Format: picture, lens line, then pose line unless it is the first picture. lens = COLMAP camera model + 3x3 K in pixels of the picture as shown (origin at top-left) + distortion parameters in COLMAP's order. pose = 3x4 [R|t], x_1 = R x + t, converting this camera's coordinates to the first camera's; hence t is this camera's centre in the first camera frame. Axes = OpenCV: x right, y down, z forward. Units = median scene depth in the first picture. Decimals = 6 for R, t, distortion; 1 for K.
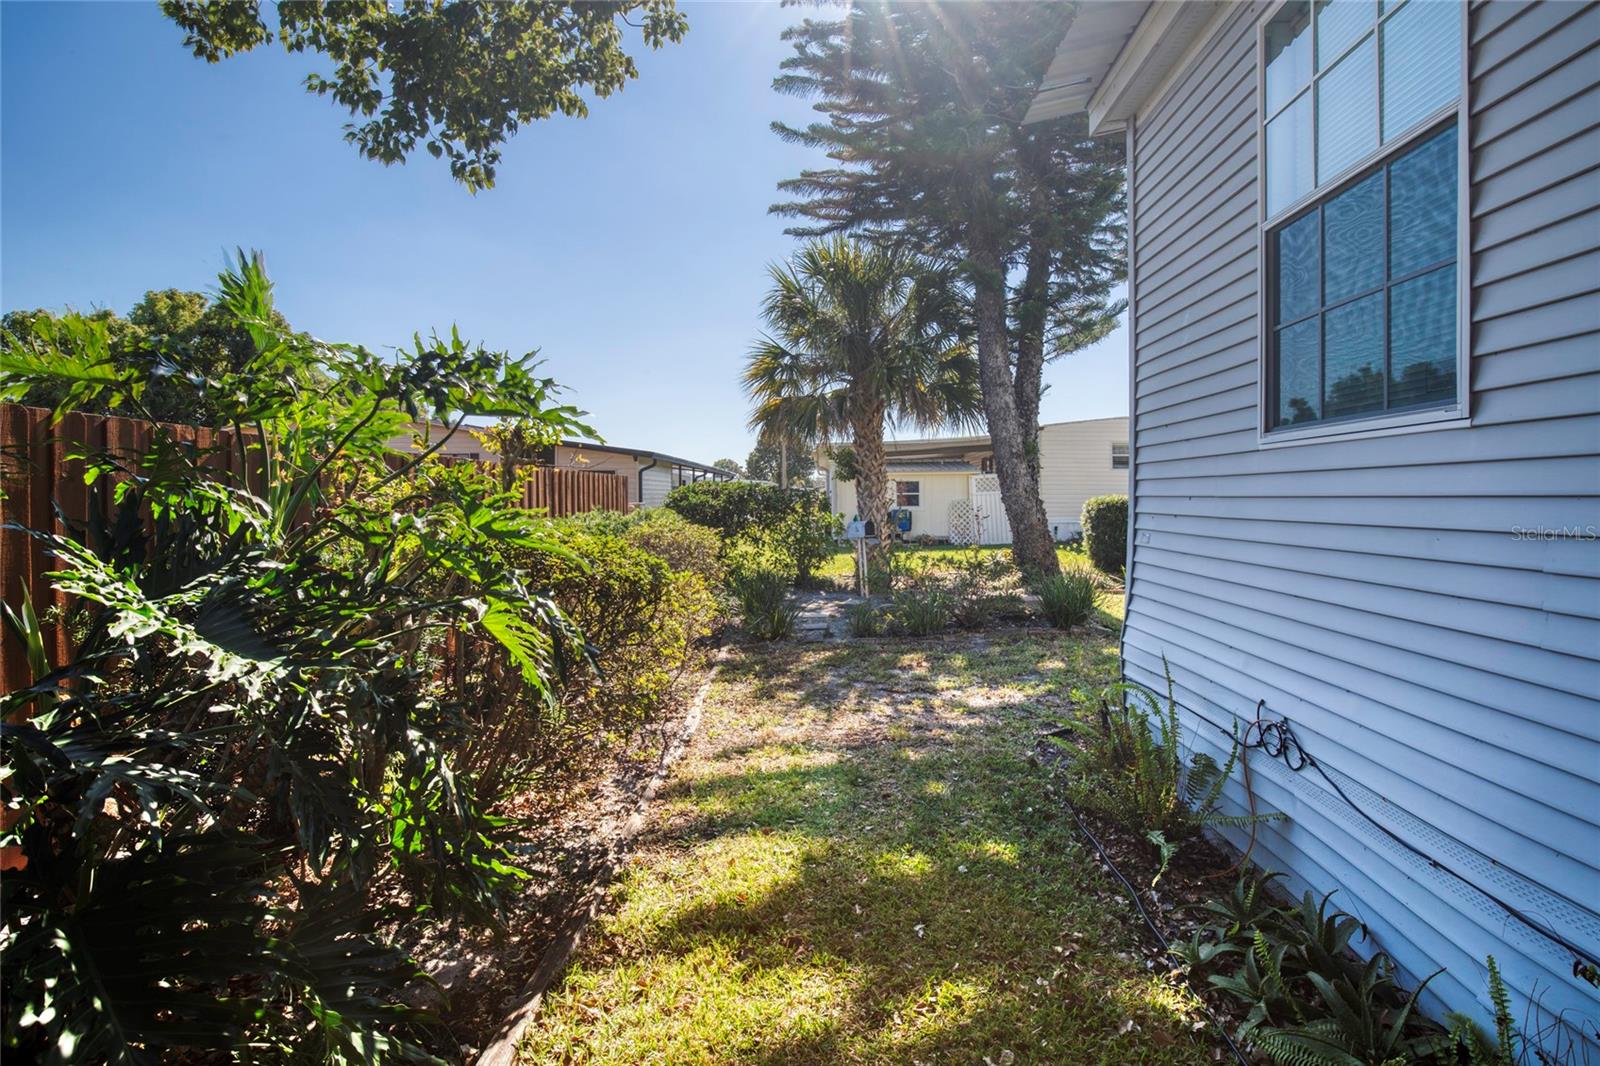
lens RADIAL K [[756.1, 0, 799.8], [0, 756.1, 531.1], [0, 0, 1]] dist [-0.040295, 0.008447]
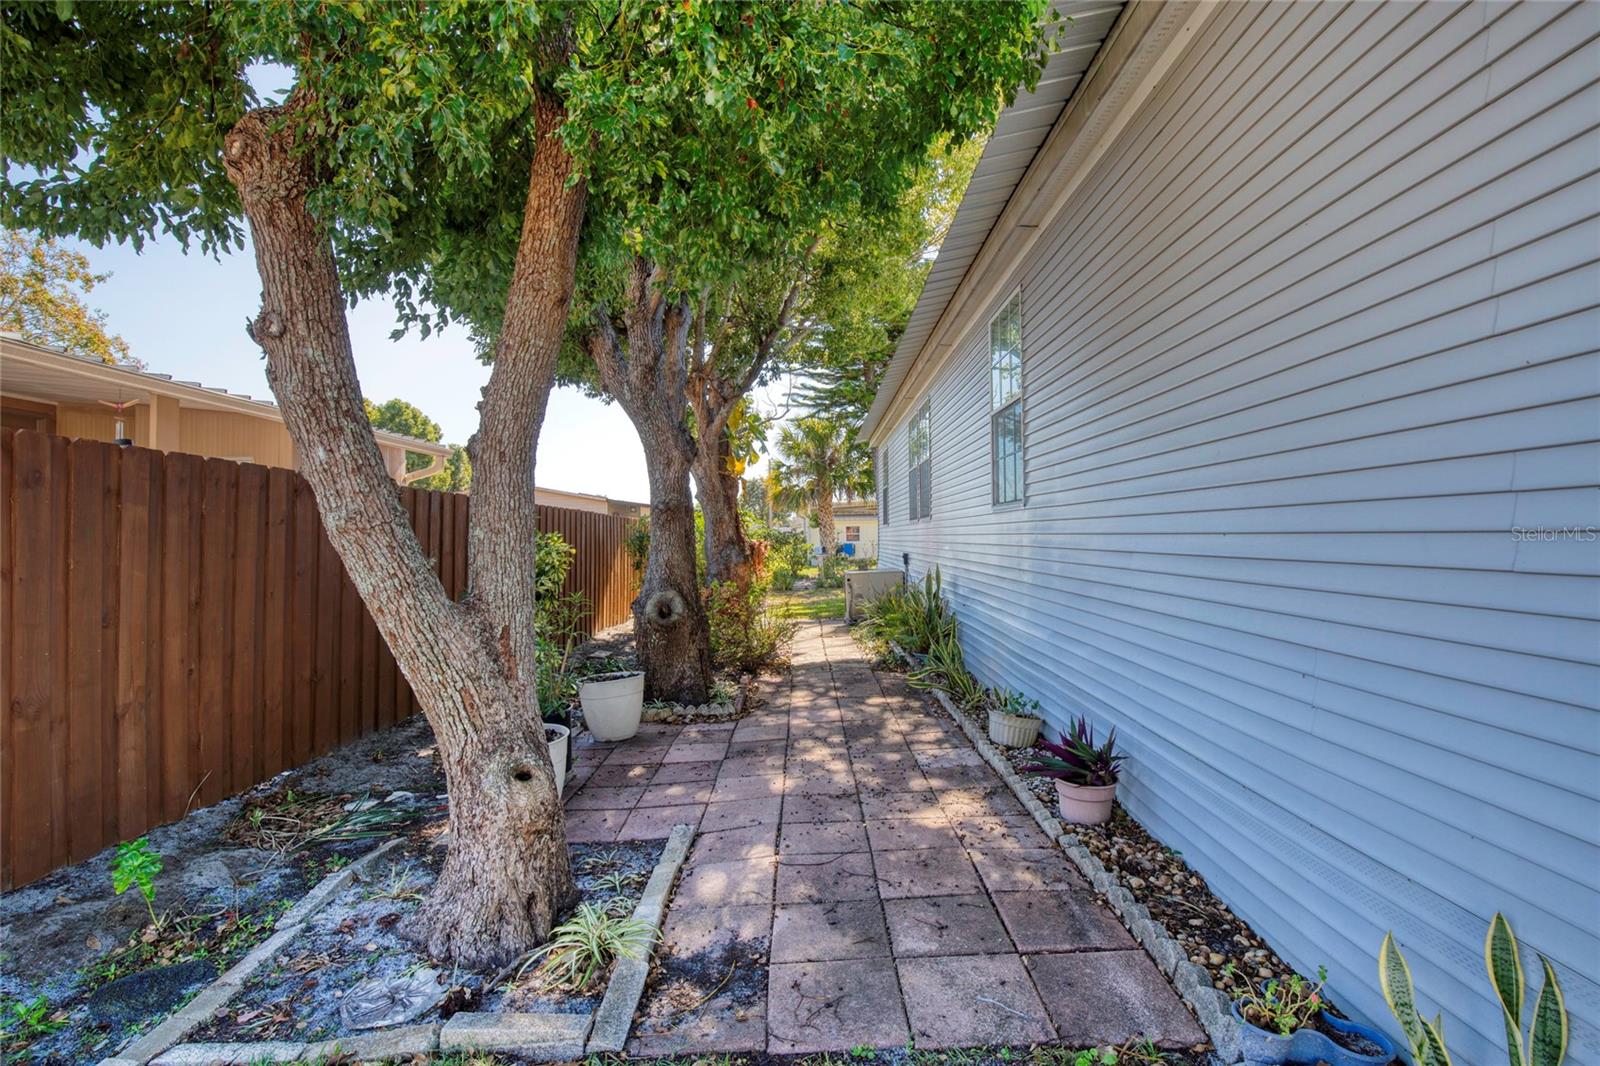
lens RADIAL K [[768.5, 0, 809.3], [0, 768.5, 527.0], [0, 0, 1]] dist [-0.040503, 0.008450]
pose [[0.998499, 0.002360, 0.054715, -0.063657], [0.000756, 0.998382, -0.056864, 0.048346], [-0.054761, 0.056820, 0.996881, -1.046389]]
